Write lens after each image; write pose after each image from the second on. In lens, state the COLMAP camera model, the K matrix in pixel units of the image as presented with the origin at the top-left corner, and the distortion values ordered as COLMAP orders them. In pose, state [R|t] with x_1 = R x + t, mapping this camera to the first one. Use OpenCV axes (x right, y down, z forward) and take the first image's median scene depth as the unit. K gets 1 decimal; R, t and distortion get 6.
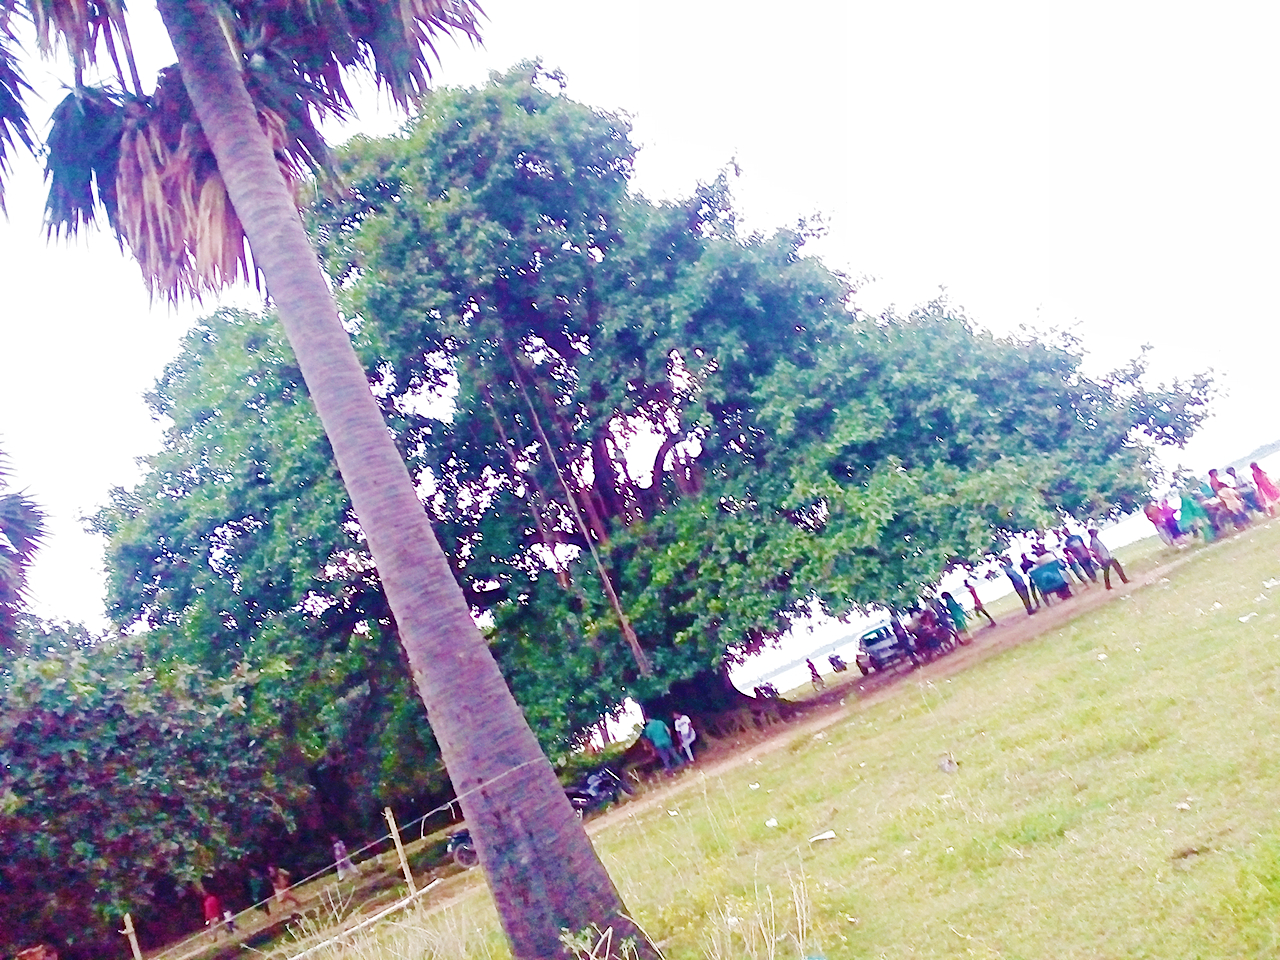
lens RADIAL K [[1054.7, 0, 640.0], [0, 1054.7, 480.0], [0, 0, 1]] dist [0.088315, -0.186527]
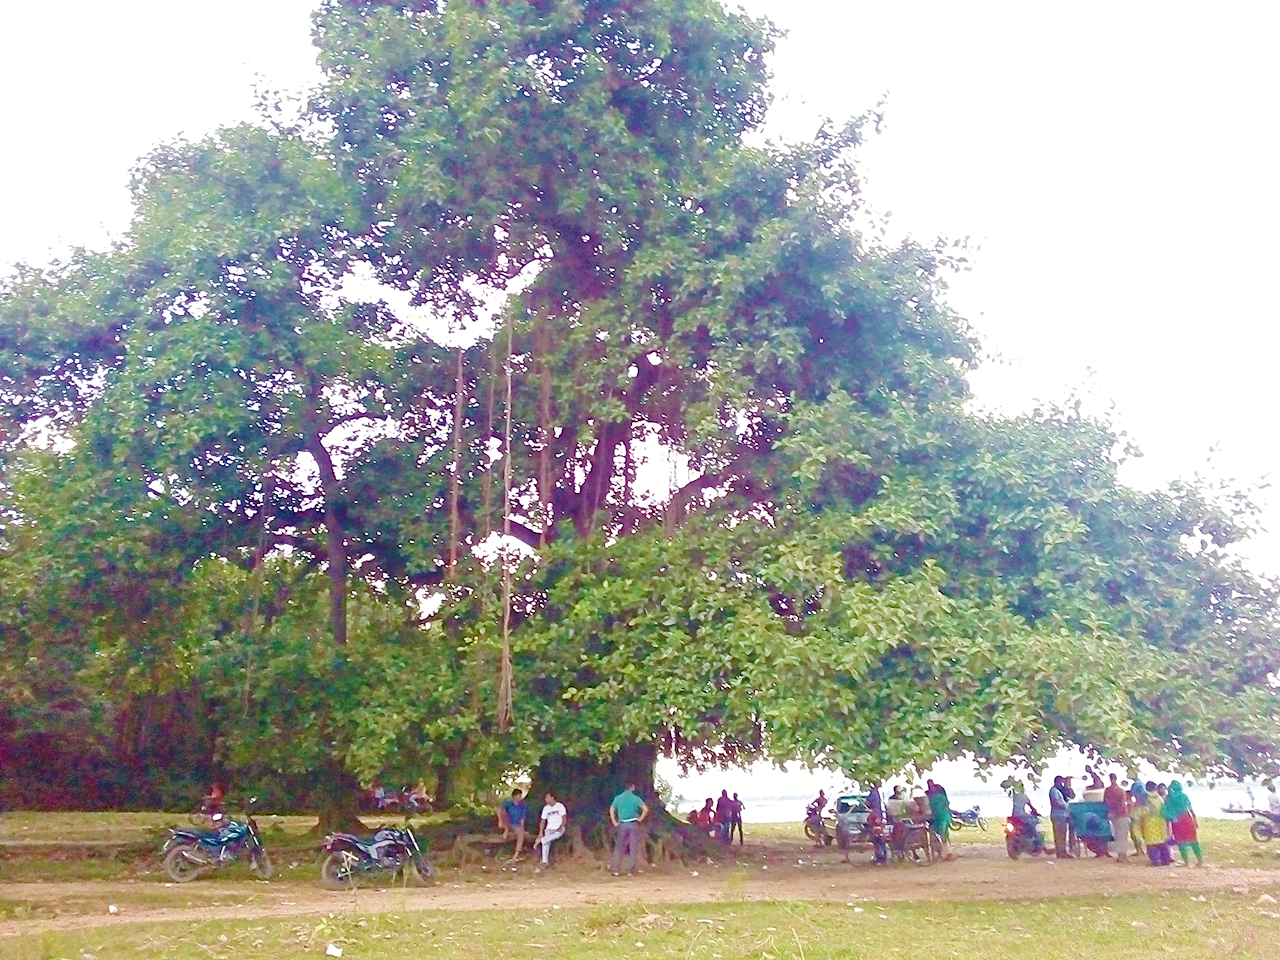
lens RADIAL K [[1054.7, 0, 640.0], [0, 1054.7, 480.0], [0, 0, 1]] dist [0.088315, -0.186527]
pose [[0.925611, 0.364364, -0.102388, 0.106694], [-0.369977, 0.928095, -0.041905, 0.024626], [0.079758, 0.076669, 0.993861, 0.286783]]
